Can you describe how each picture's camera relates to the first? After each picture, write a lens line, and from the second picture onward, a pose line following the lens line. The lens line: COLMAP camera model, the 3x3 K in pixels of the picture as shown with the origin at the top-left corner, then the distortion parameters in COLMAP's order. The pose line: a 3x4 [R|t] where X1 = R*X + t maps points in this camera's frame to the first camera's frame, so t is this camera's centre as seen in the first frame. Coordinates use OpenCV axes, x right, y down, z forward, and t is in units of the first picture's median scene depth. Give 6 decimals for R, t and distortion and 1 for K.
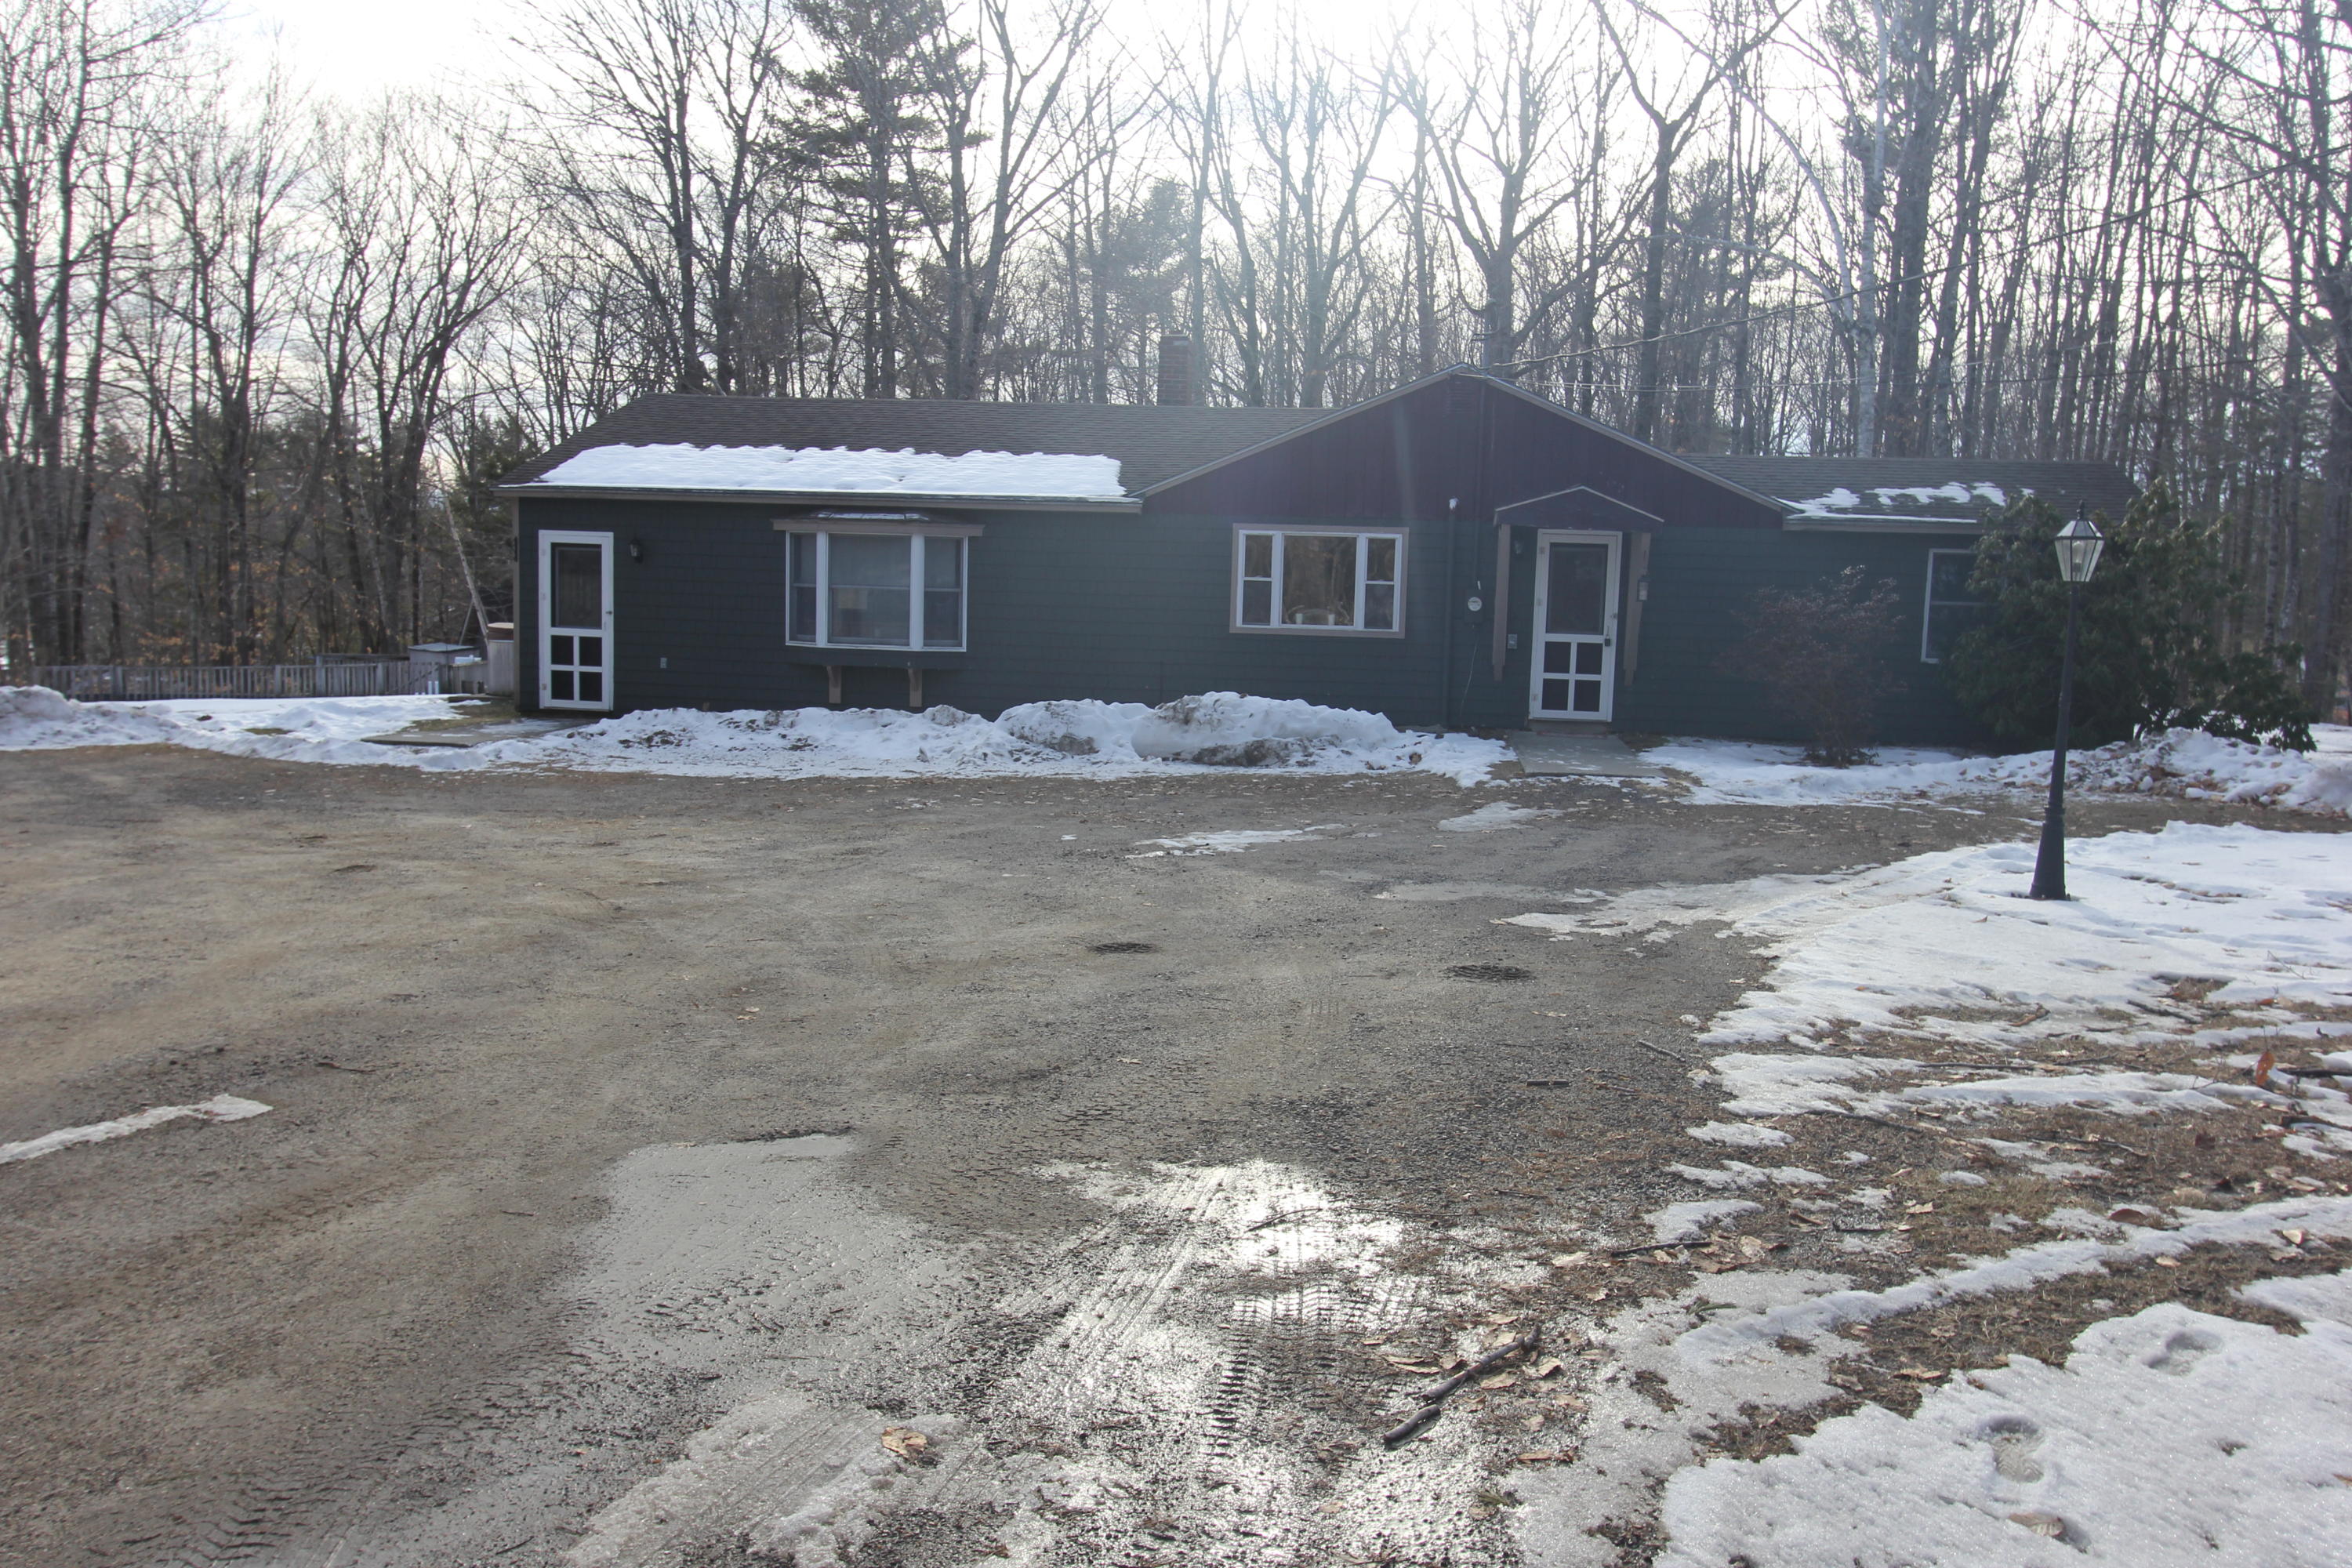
lens RADIAL K [[1892.2, 0, 1174.7], [0, 1892.2, 779.8], [0, 0, 1]] dist [0.009211, 0.001622]
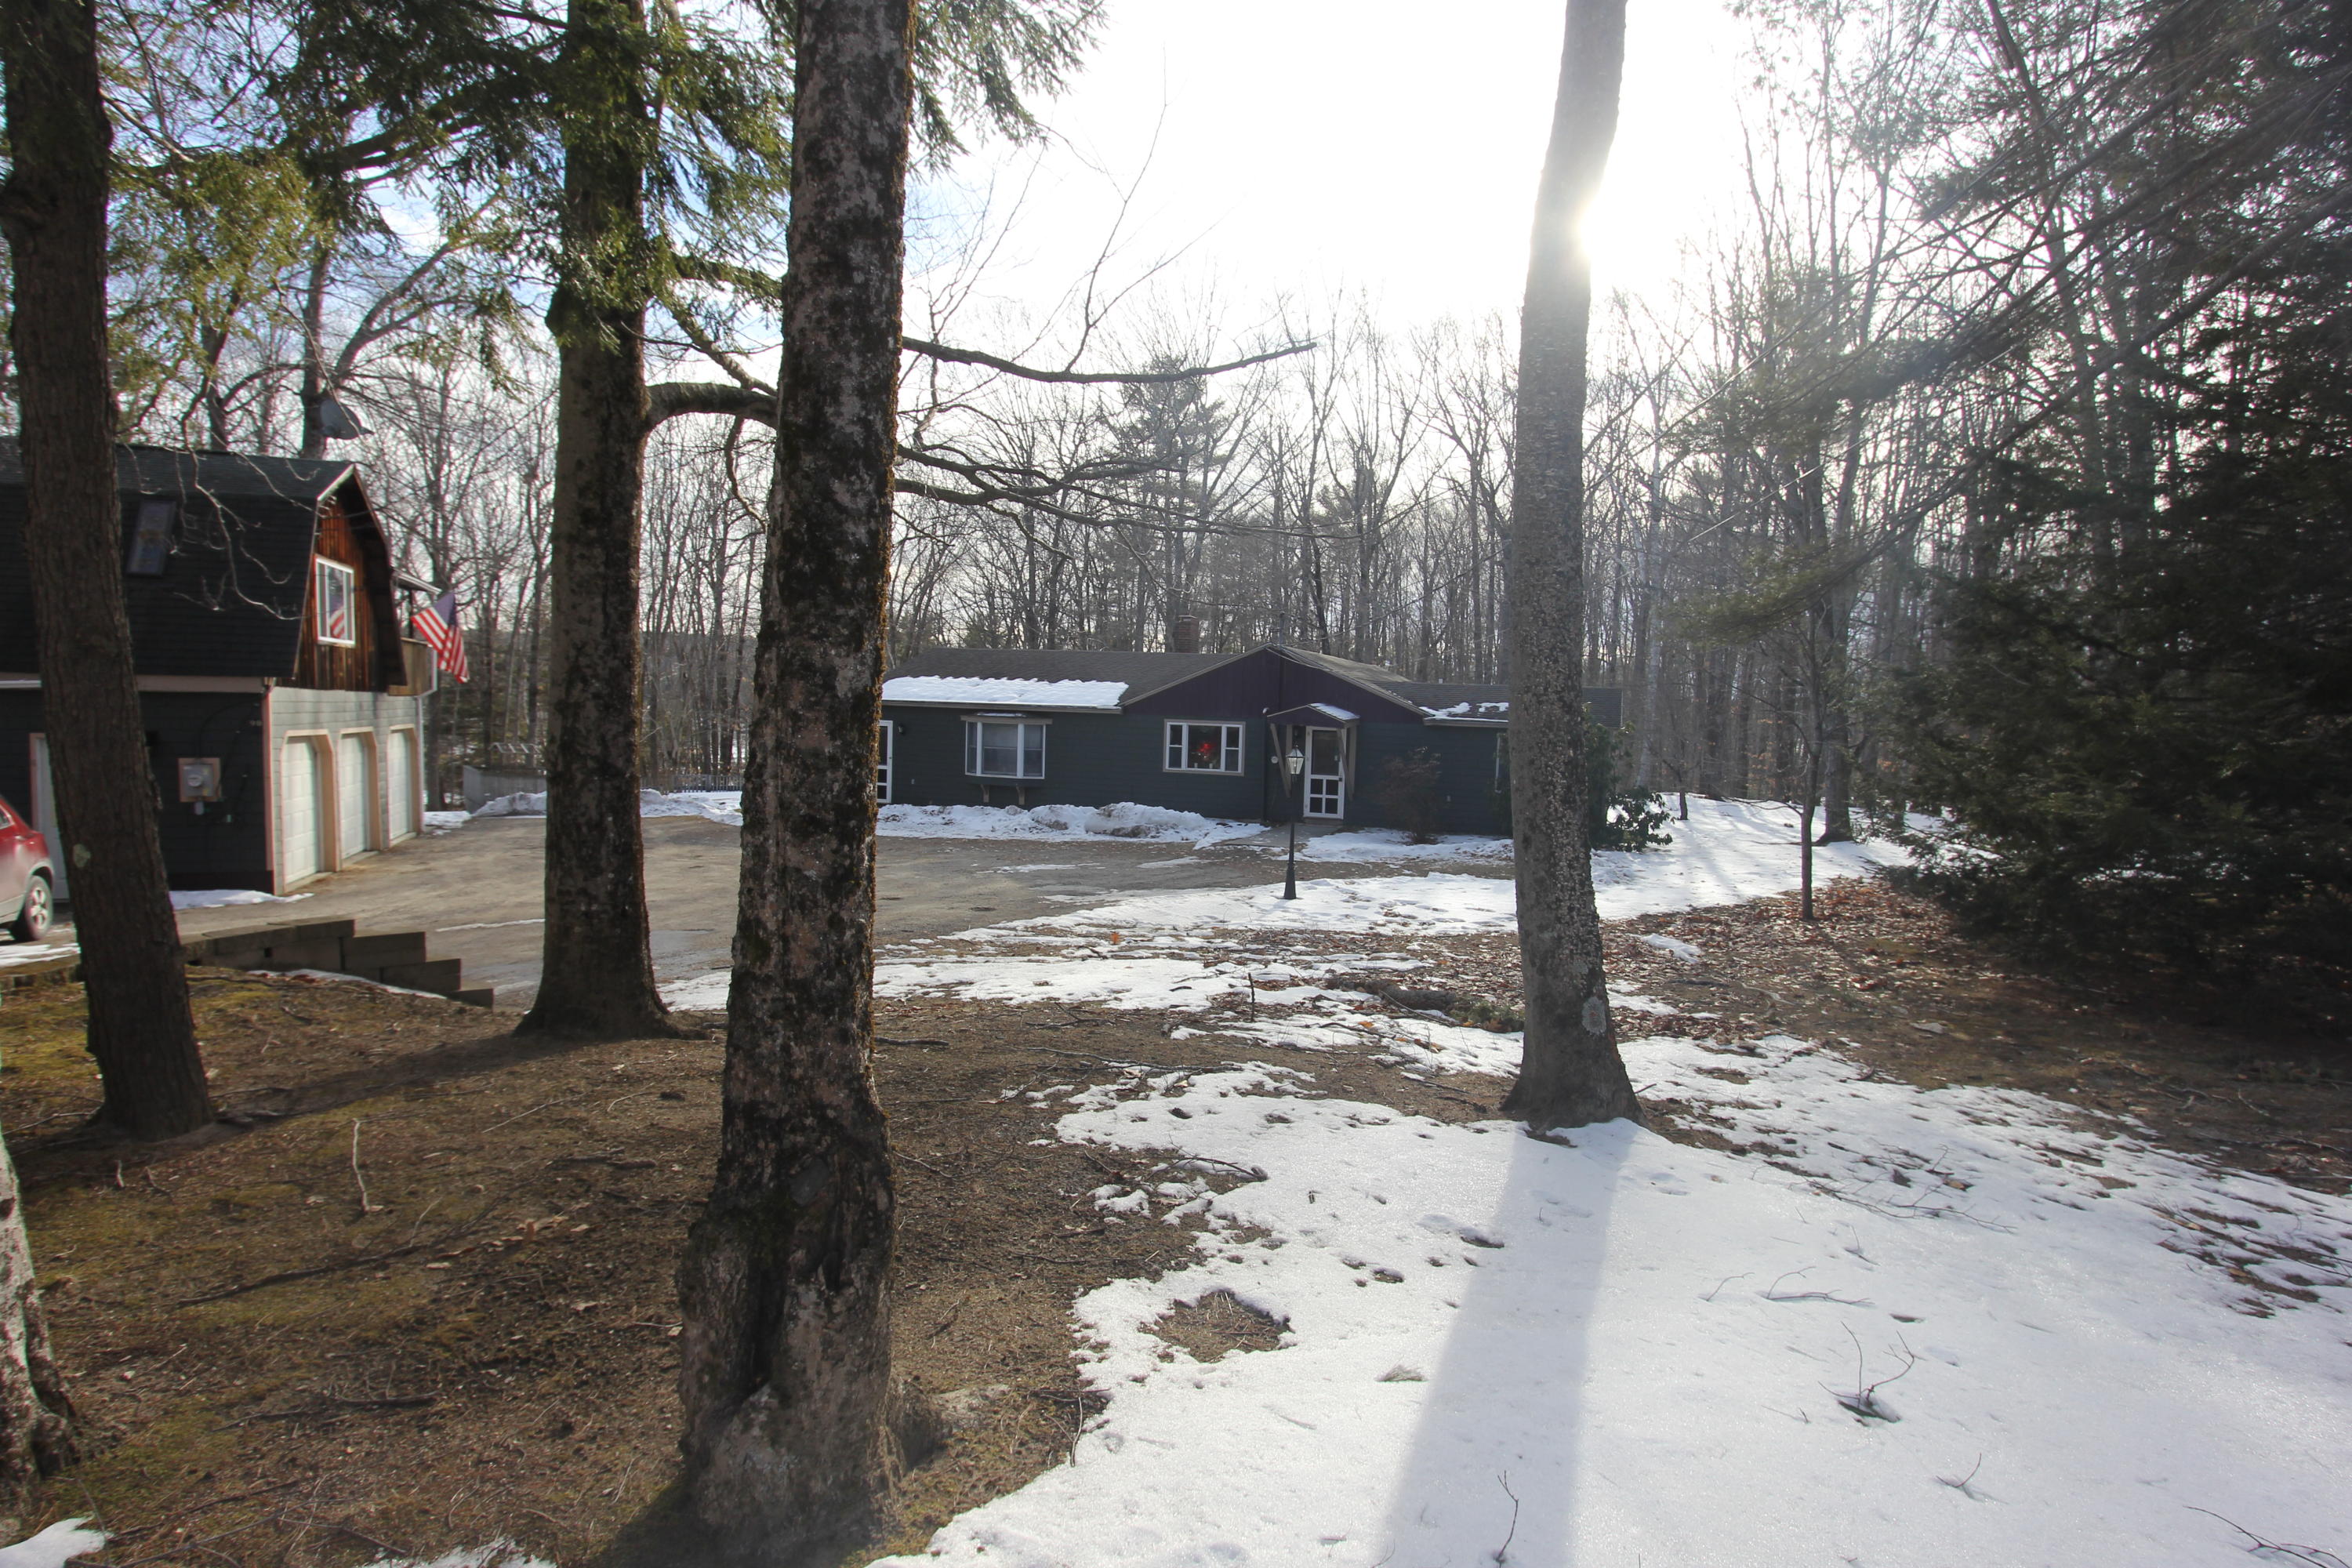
lens RADIAL K [[1305.4, 0, 1177.3], [0, 1305.4, 790.0], [0, 0, 1]] dist [0.000020, 0.000037]
pose [[0.971903, 0.016599, -0.234795, 0.382844], [-0.024877, 0.999167, -0.032338, -0.012641], [0.234063, 0.037271, 0.971507, -0.379450]]
